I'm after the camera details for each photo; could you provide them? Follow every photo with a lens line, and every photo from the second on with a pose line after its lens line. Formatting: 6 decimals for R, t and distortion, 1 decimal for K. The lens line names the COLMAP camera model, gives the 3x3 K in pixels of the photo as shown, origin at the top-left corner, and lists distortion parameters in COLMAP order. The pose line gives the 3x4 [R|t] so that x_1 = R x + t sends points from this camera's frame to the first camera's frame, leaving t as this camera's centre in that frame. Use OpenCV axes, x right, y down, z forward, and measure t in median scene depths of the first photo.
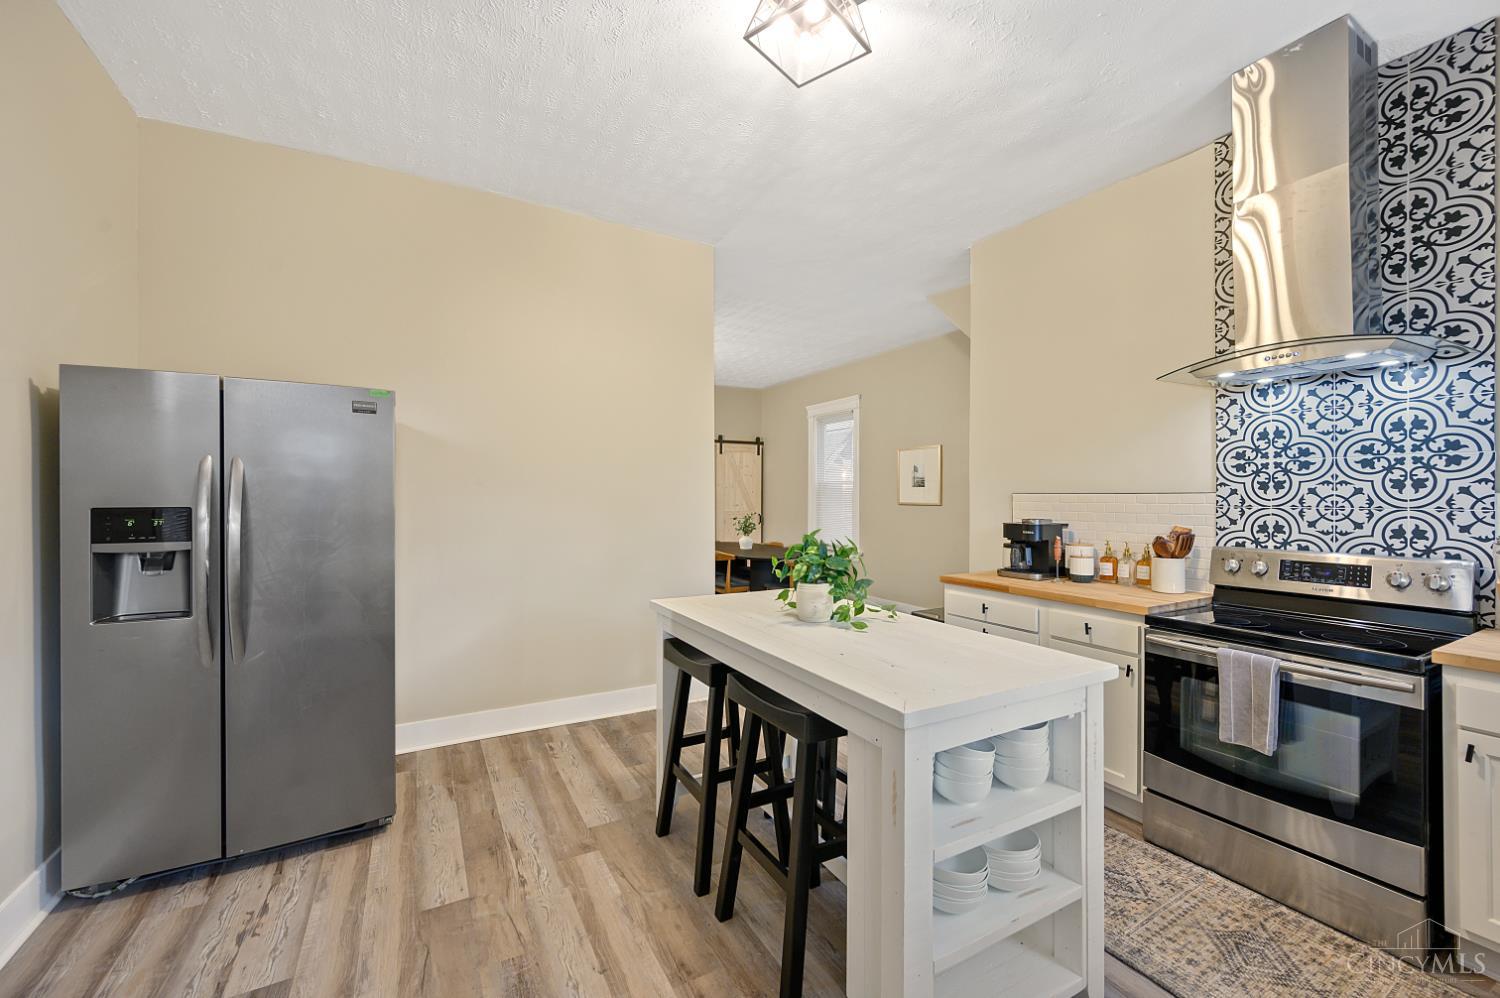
lens RADIAL K [[598.9, 0, 747.1], [0, 598.9, 491.8], [0, 0, 1]] dist [-0.003058, -0.000526]
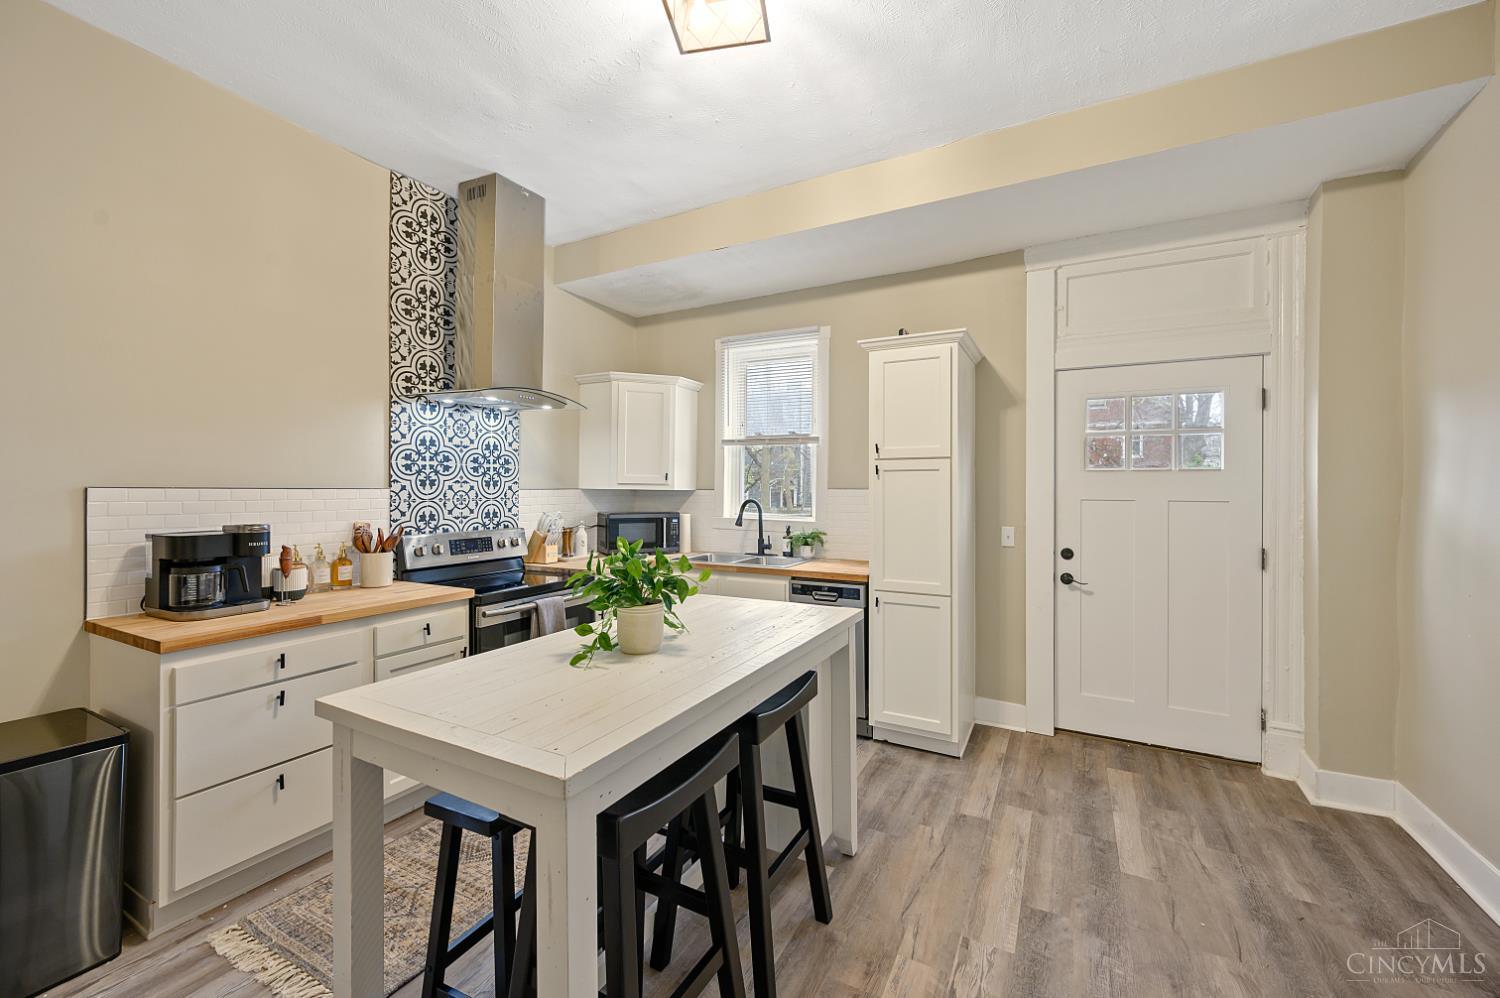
lens RADIAL K [[598.9, 0, 752.3], [0, 598.9, 495.3], [0, 0, 1]] dist [-0.003058, -0.000526]
pose [[-0.550052, -0.006520, 0.835105, -0.547198], [-0.004928, 0.999977, 0.004561, 0.006338], [-0.835116, -0.001606, -0.550072, 1.141163]]
